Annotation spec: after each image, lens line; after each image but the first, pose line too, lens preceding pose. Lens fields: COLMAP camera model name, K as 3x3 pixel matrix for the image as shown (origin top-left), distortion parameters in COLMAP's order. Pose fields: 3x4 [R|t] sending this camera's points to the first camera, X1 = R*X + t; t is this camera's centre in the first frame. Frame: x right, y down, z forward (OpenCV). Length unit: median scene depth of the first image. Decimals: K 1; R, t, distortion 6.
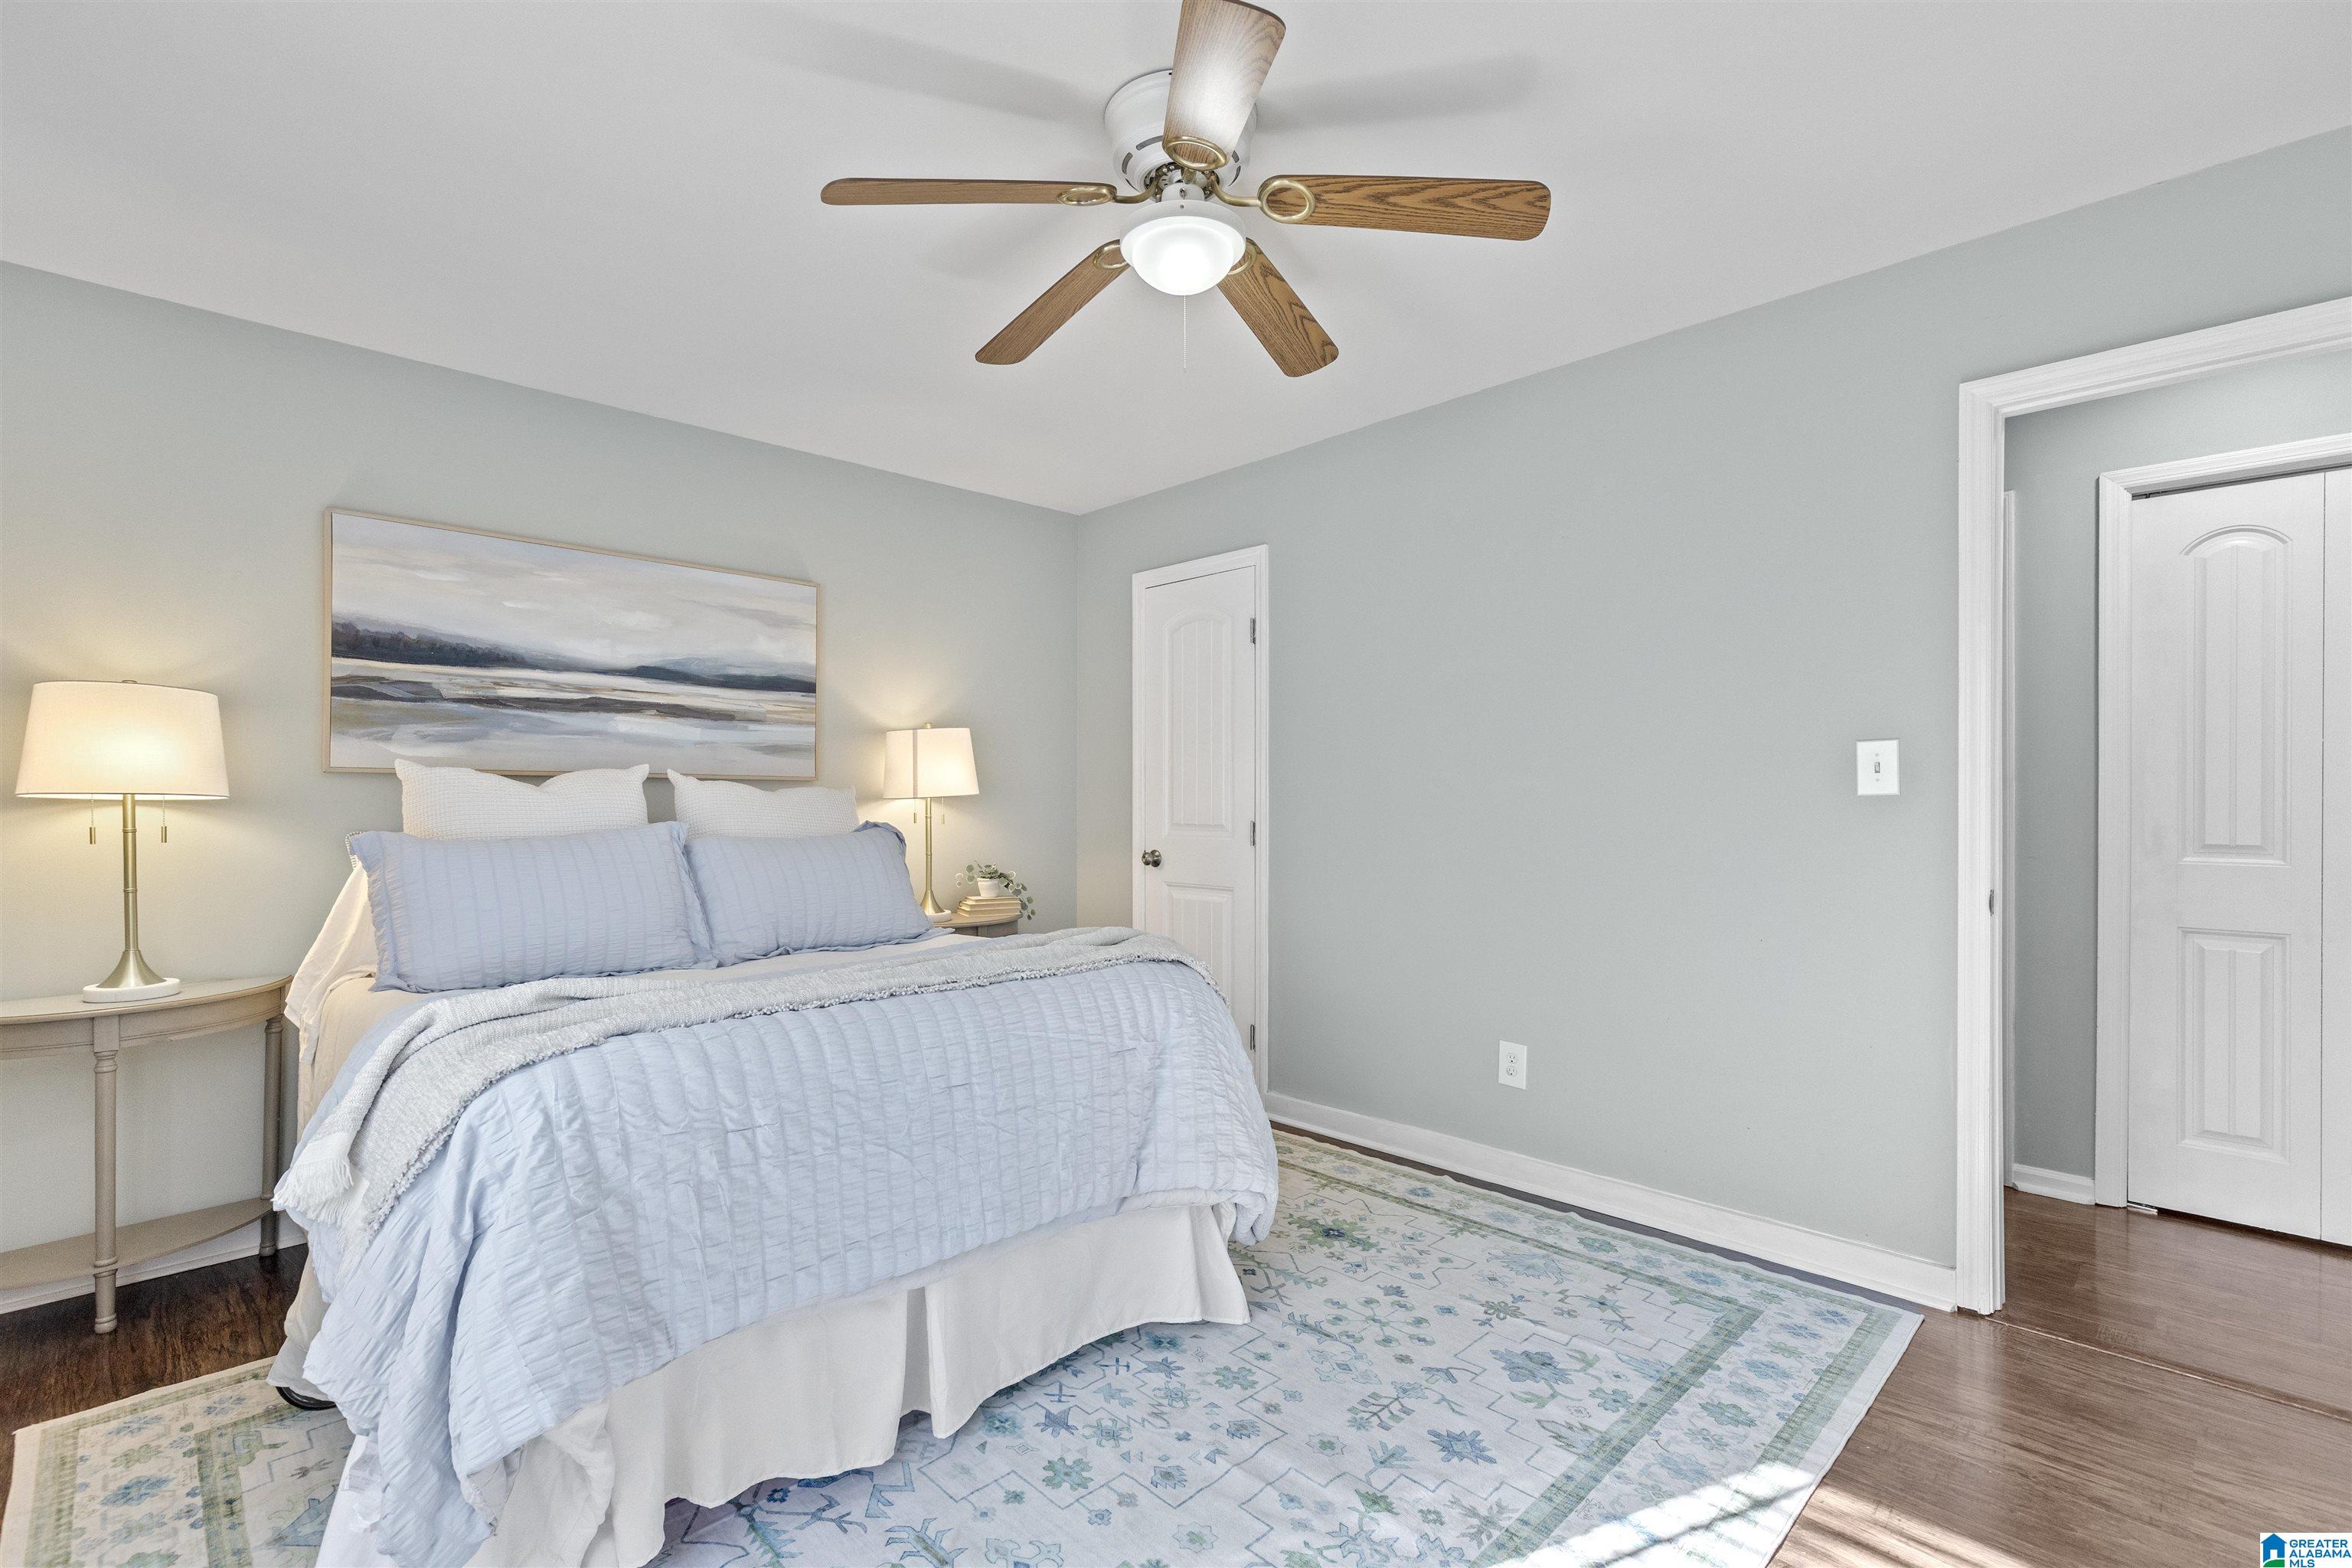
lens RADIAL K [[1069.7, 0, 1164.1], [0, 1069.7, 799.0], [0, 0, 1]] dist [-0.023703, -0.000094]
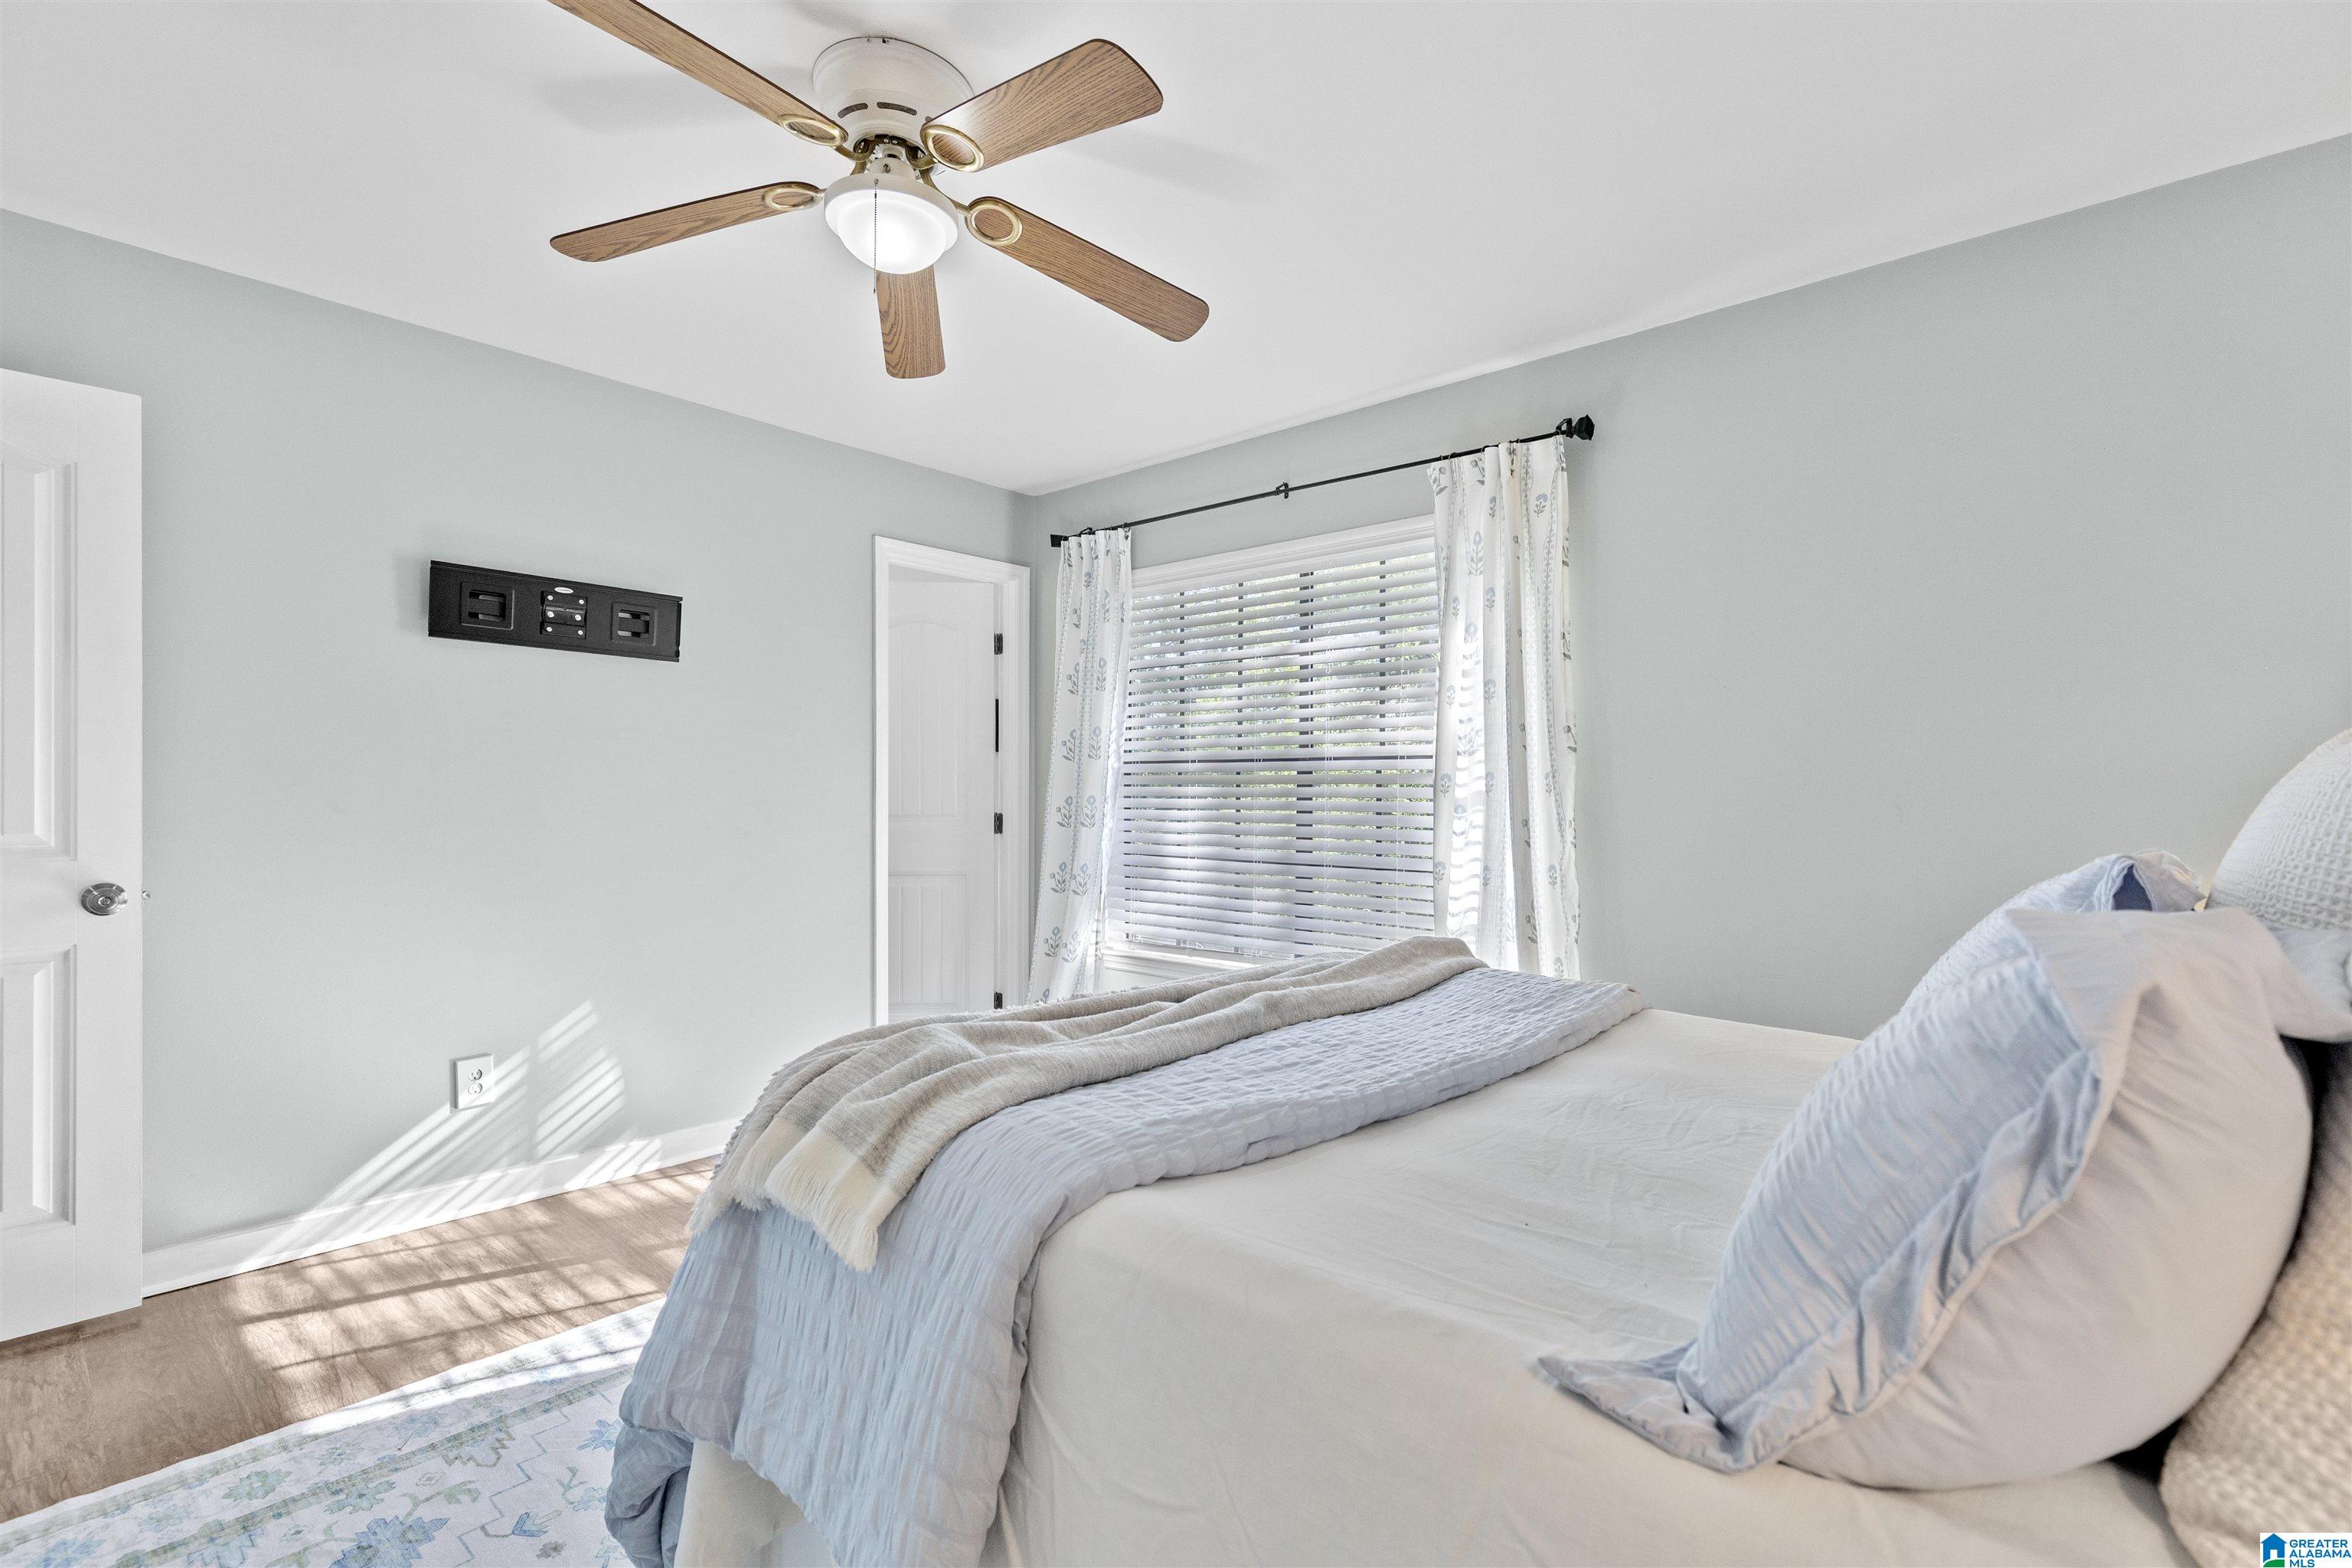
lens RADIAL K [[1069.7, 0, 1164.1], [0, 1069.7, 799.0], [0, 0, 1]] dist [-0.023703, -0.000094]
pose [[-0.997448, -0.007990, -0.070952, -0.102546], [-0.007875, 0.999967, -0.001897, 0.002982], [0.070965, -0.001333, -0.997478, 1.259639]]
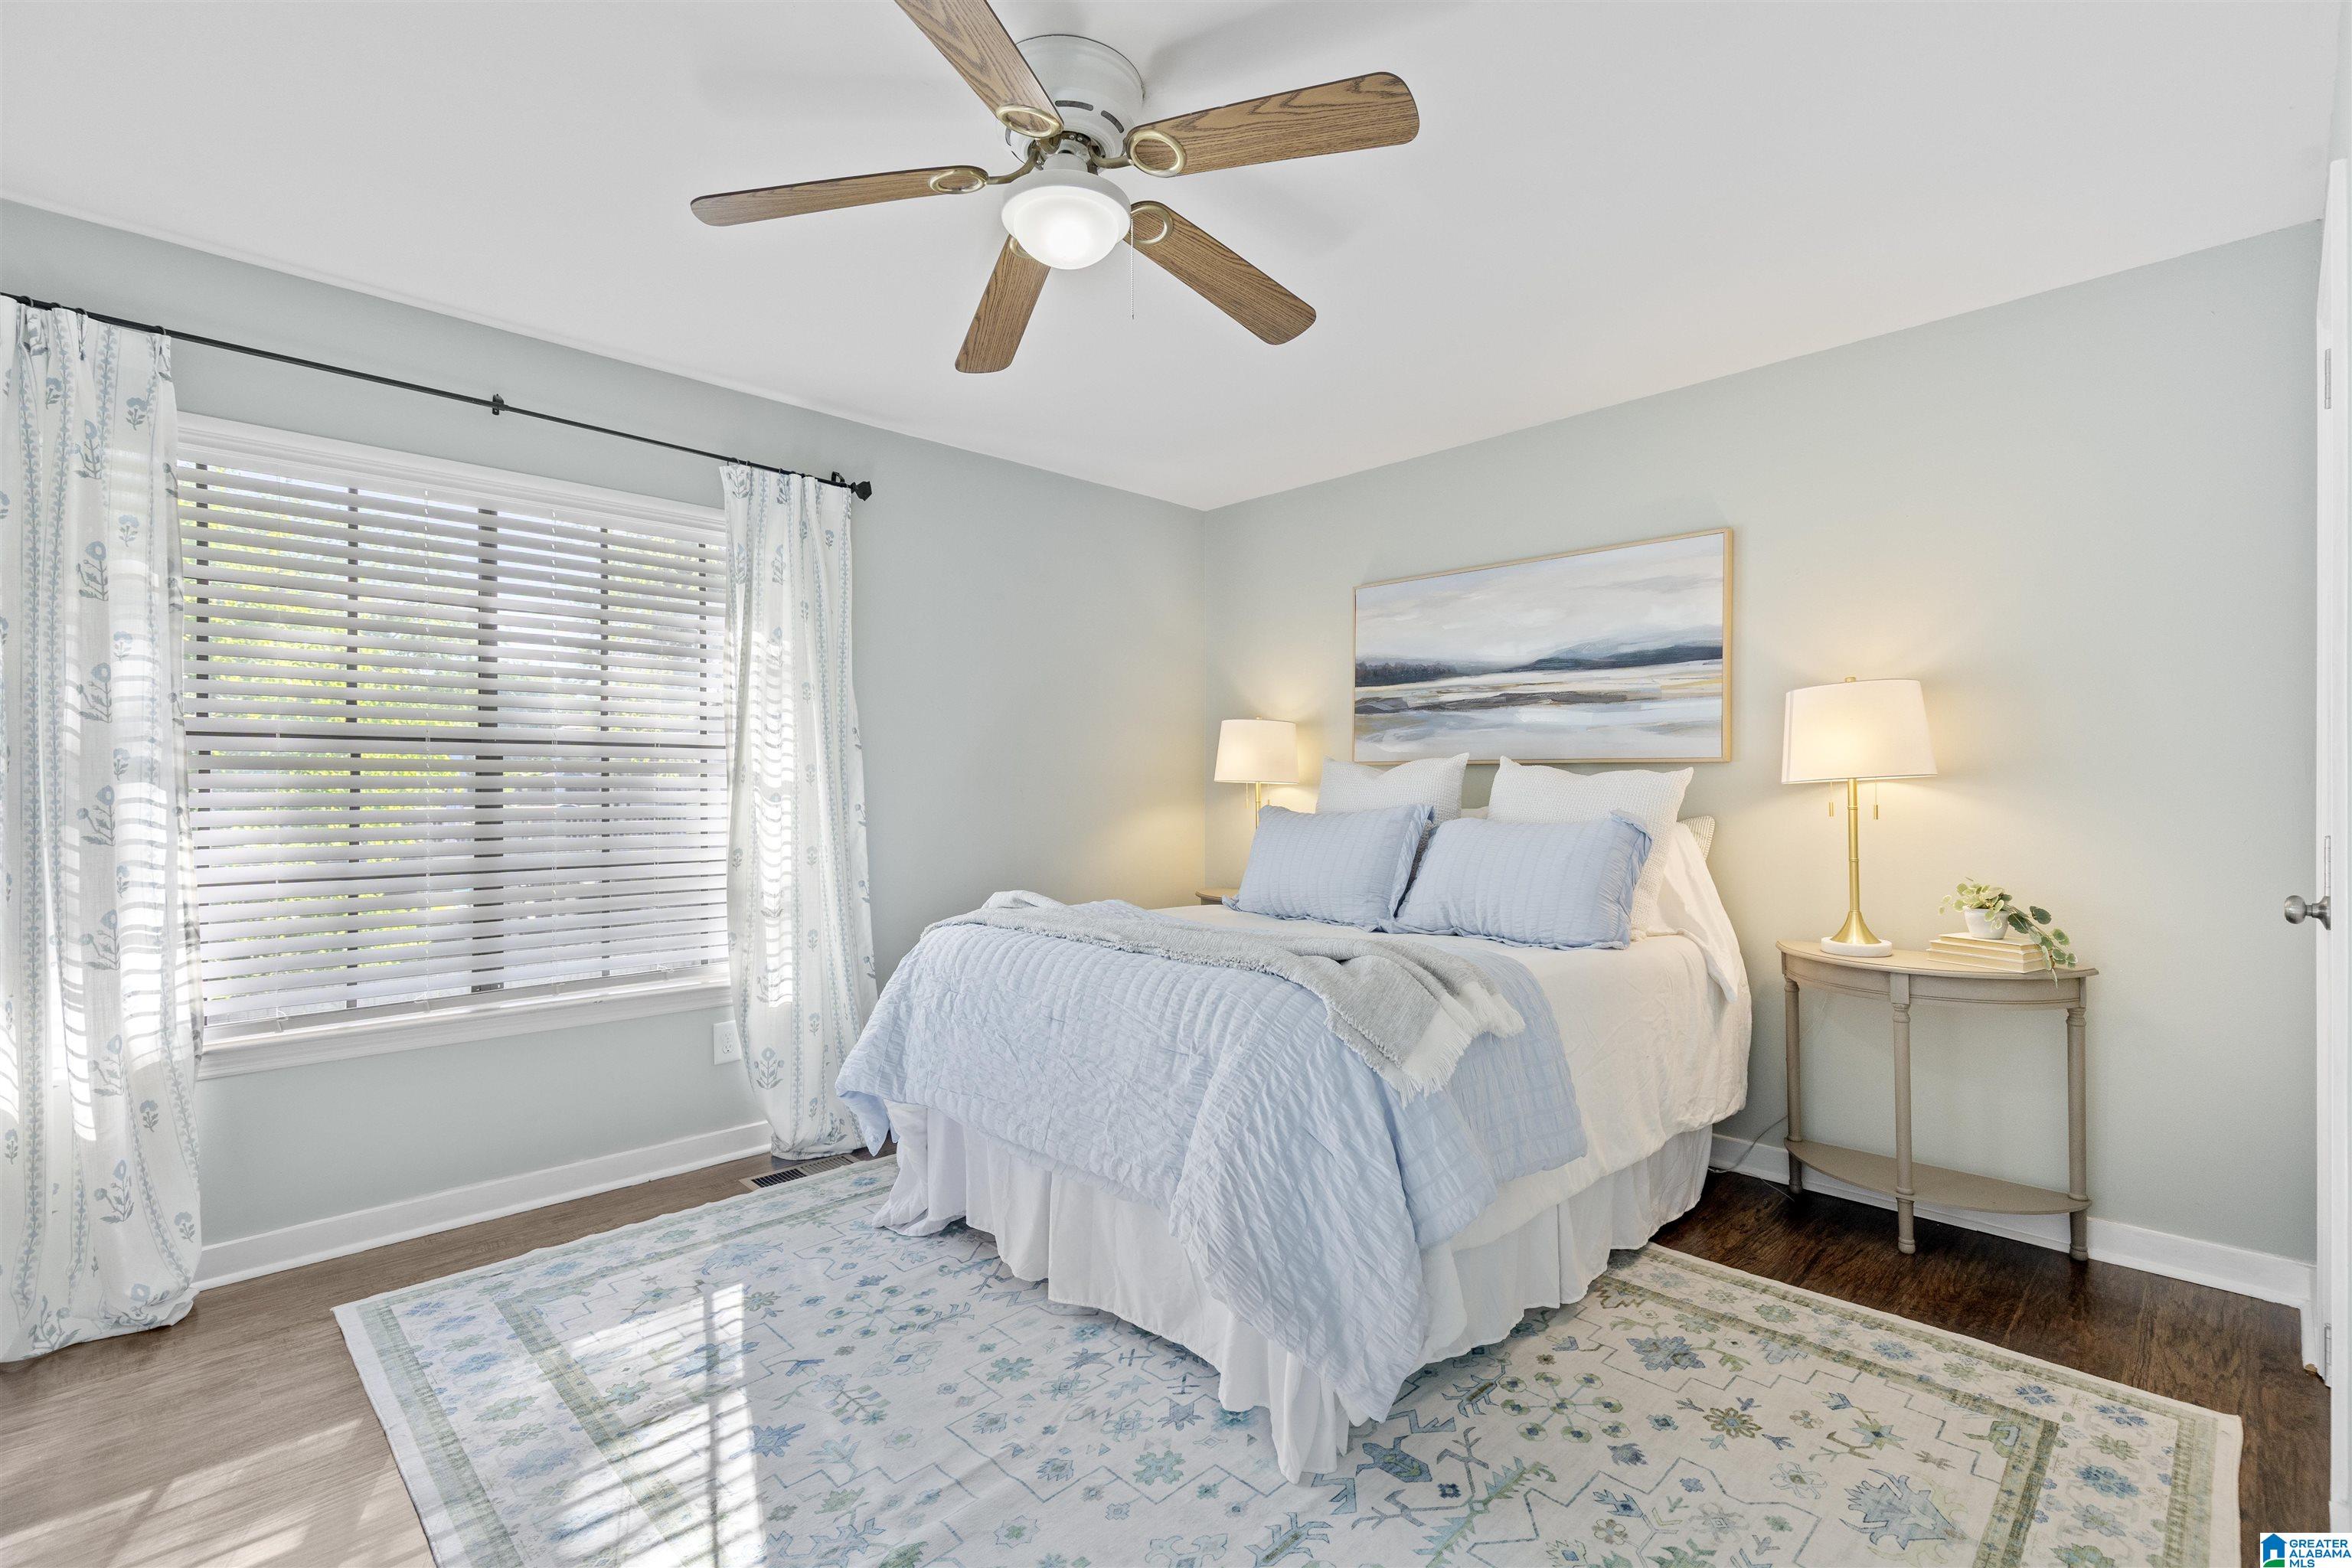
lens RADIAL K [[1065.8, 0, 1171.5], [0, 1065.8, 760.7], [0, 0, 1]] dist [0.060574, -0.000012]
pose [[0.000667, -0.019122, -0.999817, 0.651488], [0.004976, 0.999805, -0.019118, -0.004494], [0.999987, -0.004962, 0.000763, 0.689132]]
